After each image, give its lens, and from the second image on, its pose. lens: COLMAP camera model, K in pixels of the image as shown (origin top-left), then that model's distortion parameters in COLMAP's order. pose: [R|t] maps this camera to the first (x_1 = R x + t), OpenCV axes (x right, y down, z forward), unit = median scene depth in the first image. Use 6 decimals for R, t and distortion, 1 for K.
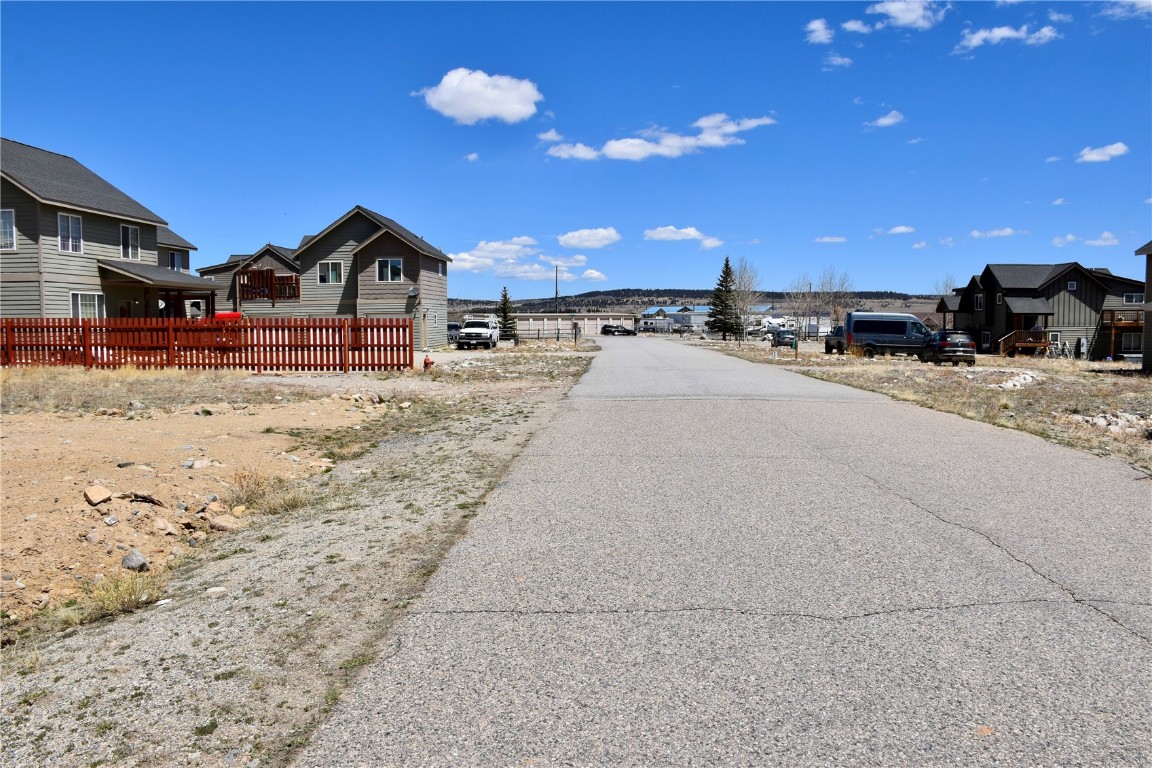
lens RADIAL K [[909.5, 0, 580.1], [0, 909.5, 385.2], [0, 0, 1]] dist [-0.146403, 0.109305]
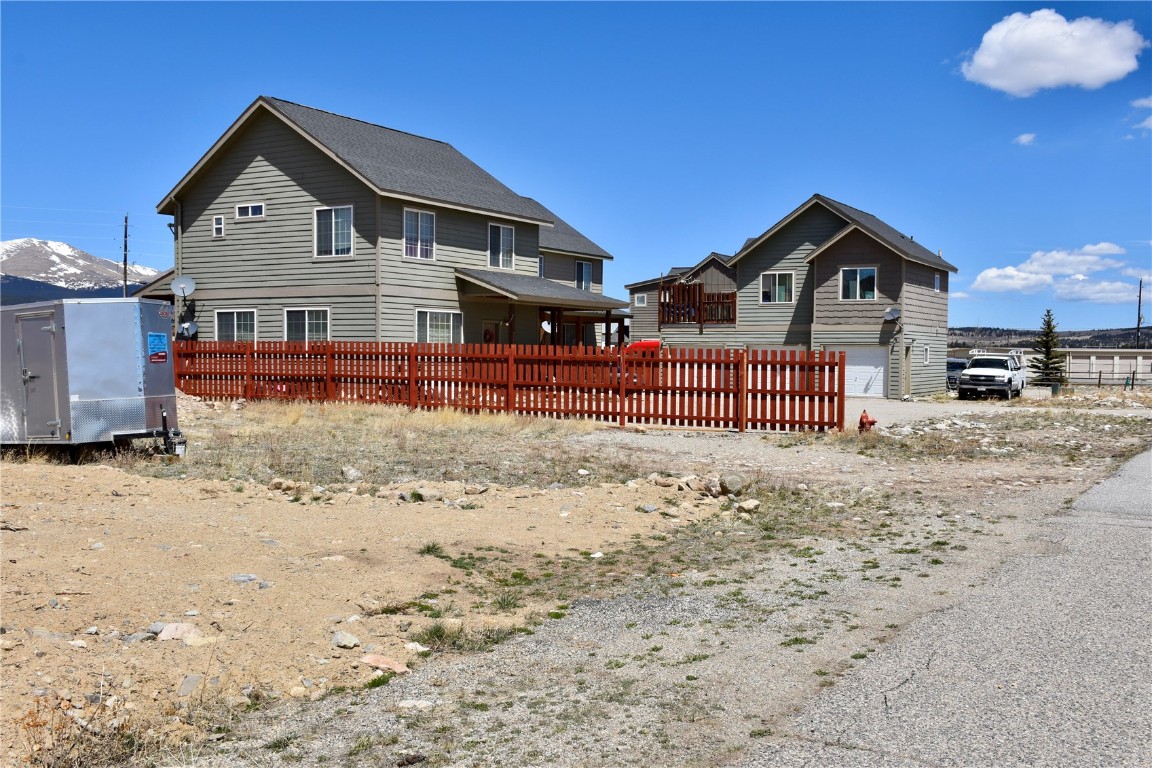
lens RADIAL K [[1136.2, 0, 580.4], [0, 1136.2, 383.5], [0, 0, 1]] dist [-0.017822, 0.000825]
pose [[0.882918, 0.026305, -0.468790, 0.018119], [-0.047942, 0.998262, -0.034279, -0.010368], [0.467073, 0.052740, 0.882644, 0.142813]]
